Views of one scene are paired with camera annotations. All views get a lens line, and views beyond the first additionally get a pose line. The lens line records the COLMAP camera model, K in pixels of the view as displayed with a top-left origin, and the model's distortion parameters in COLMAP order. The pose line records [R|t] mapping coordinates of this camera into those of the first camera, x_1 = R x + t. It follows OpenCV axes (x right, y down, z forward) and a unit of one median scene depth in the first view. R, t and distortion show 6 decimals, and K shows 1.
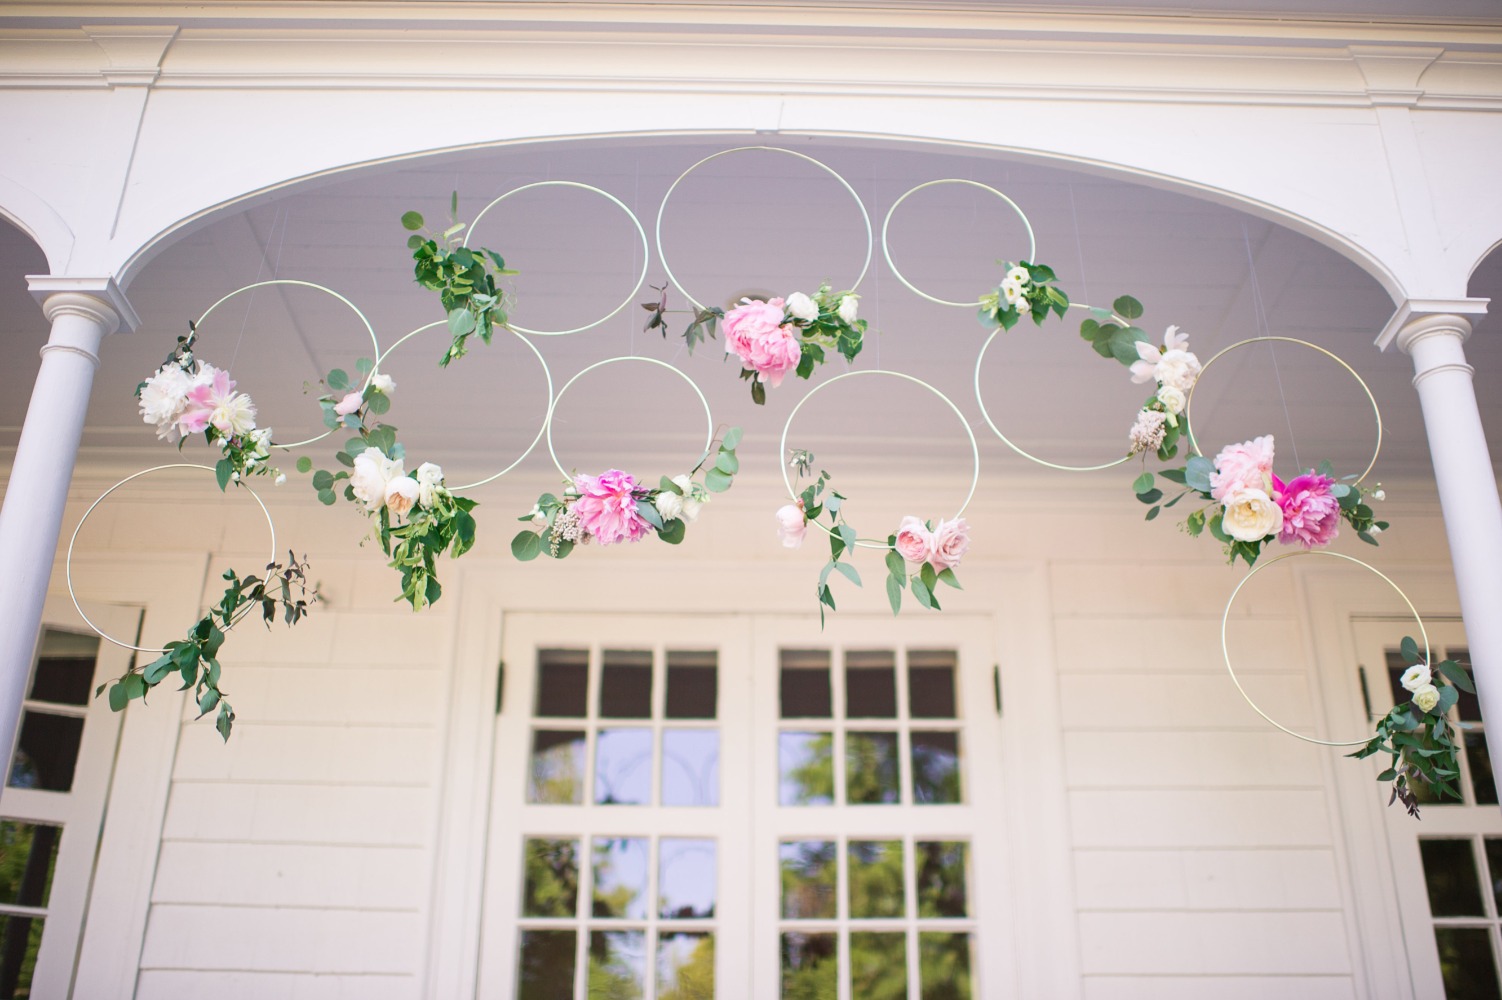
lens RADIAL K [[1454.0, 0, 751.0], [0, 1454.0, 500.0], [0, 0, 1]] dist [-0.088277, -0.001589]
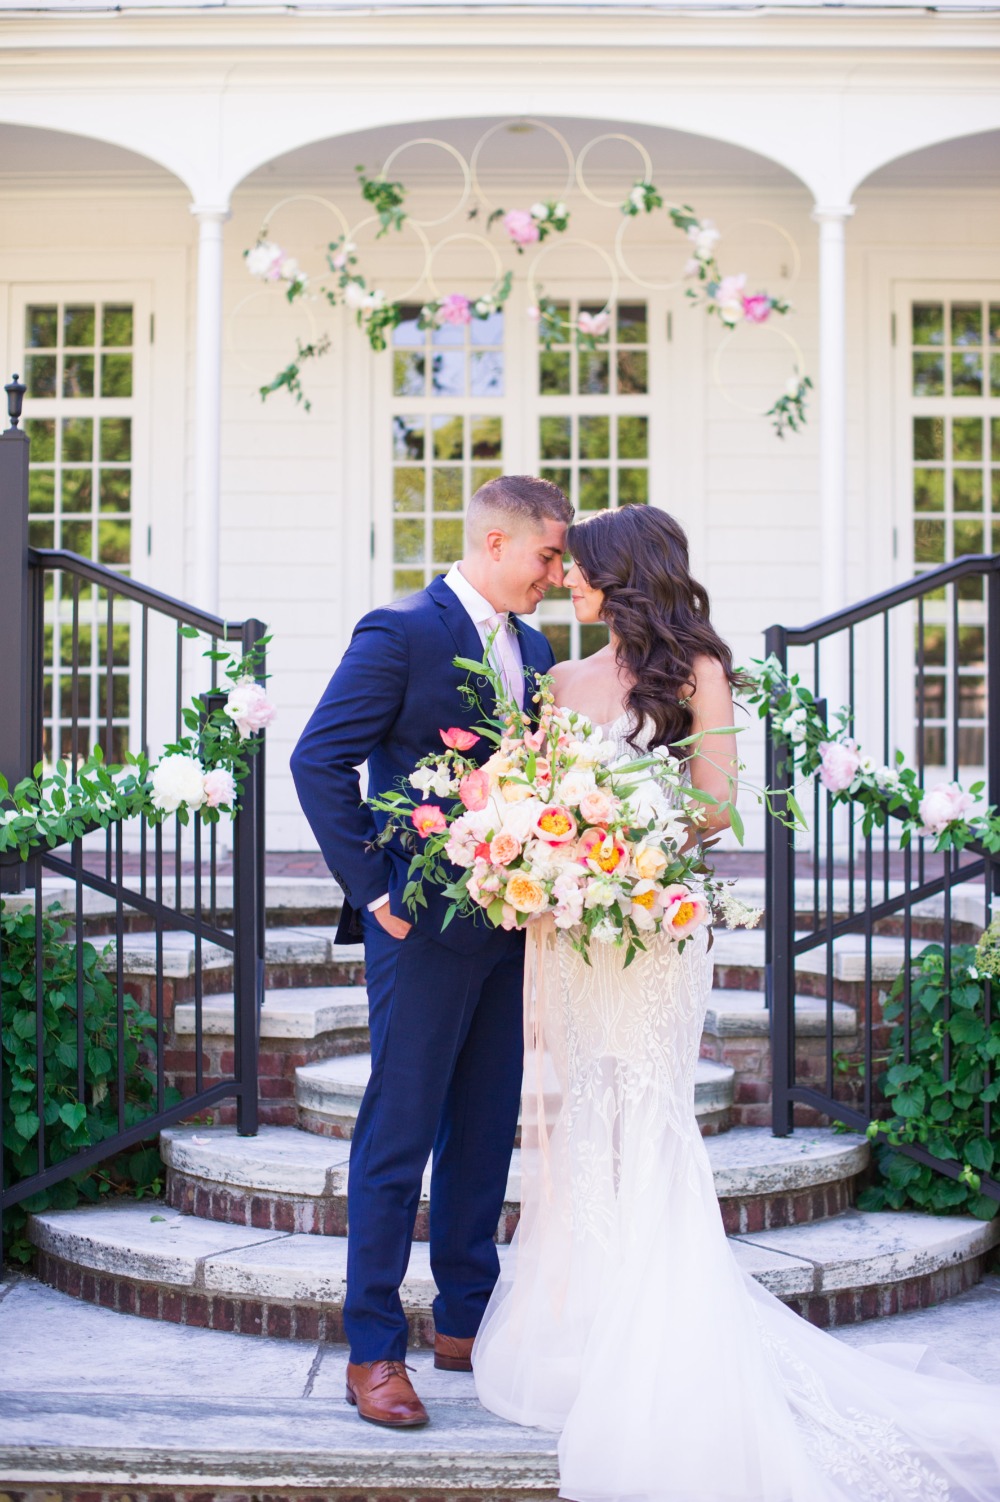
lens RADIAL K [[2574.5, 0, 500.0], [0, 2574.5, 751.0], [0, 0, 1]] dist [-0.023129, -0.018020]
pose [[0.999462, -0.000996, -0.032786, 0.103005], [0.015122, 0.900966, 0.433626, -1.094609], [0.029107, -0.433888, 0.900496, -2.897766]]
